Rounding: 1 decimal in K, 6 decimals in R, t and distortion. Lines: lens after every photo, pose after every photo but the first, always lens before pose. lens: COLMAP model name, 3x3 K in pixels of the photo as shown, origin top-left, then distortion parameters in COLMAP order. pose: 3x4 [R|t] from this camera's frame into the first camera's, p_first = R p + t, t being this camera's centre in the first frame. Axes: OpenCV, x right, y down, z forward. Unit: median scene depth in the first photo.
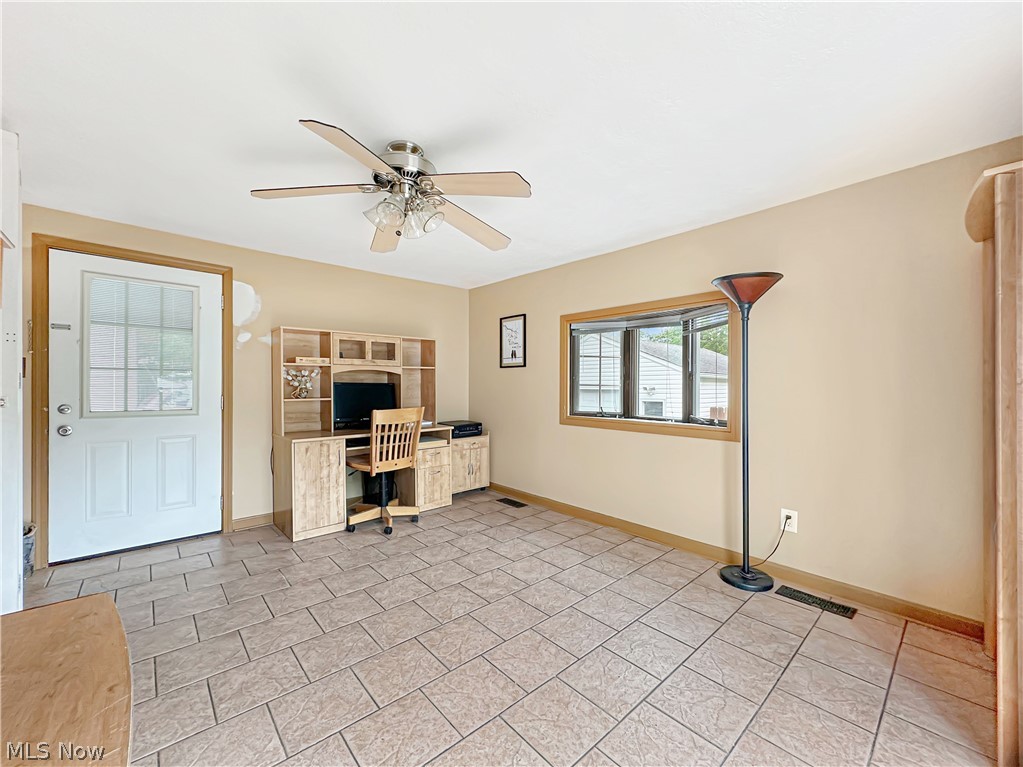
lens RADIAL K [[414.8, 0, 514.7], [0, 414.8, 385.0], [0, 0, 1]] dist [-0.001878, 0.001007]
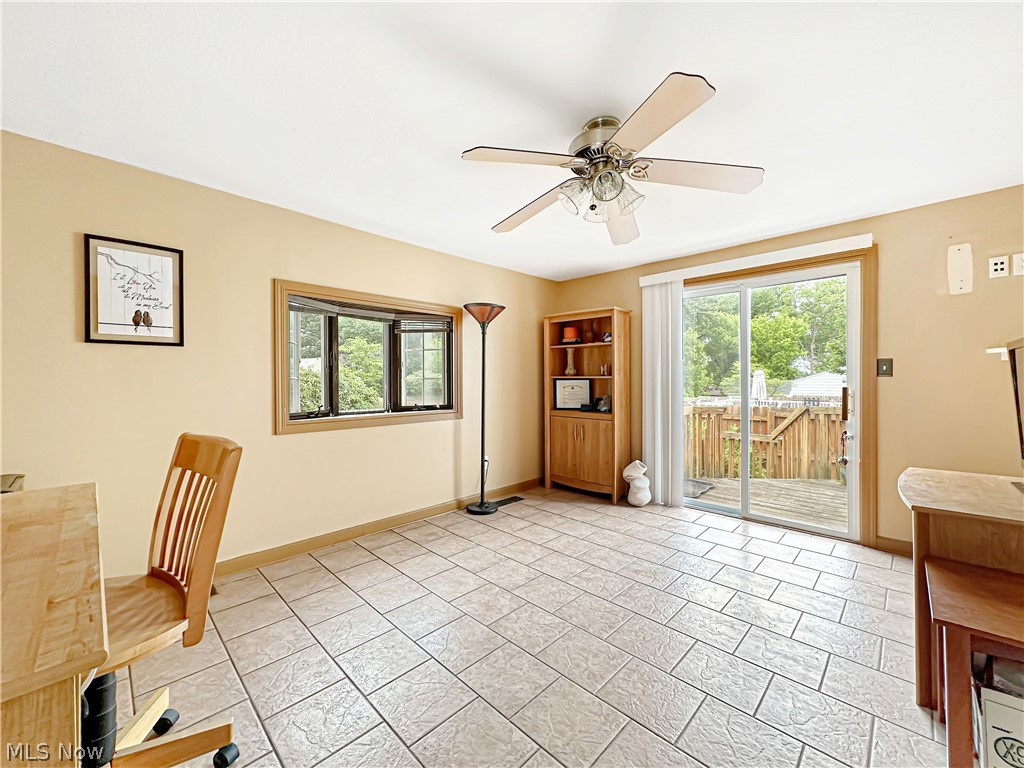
lens RADIAL K [[415.2, 0, 514.2], [0, 415.2, 373.0], [0, 0, 1]] dist [-0.001878, 0.001007]
pose [[-0.071826, 0.007107, 0.997392, -0.765107], [-0.000464, 0.999974, -0.007159, -0.005668], [-0.997417, -0.000977, -0.071821, 0.815145]]
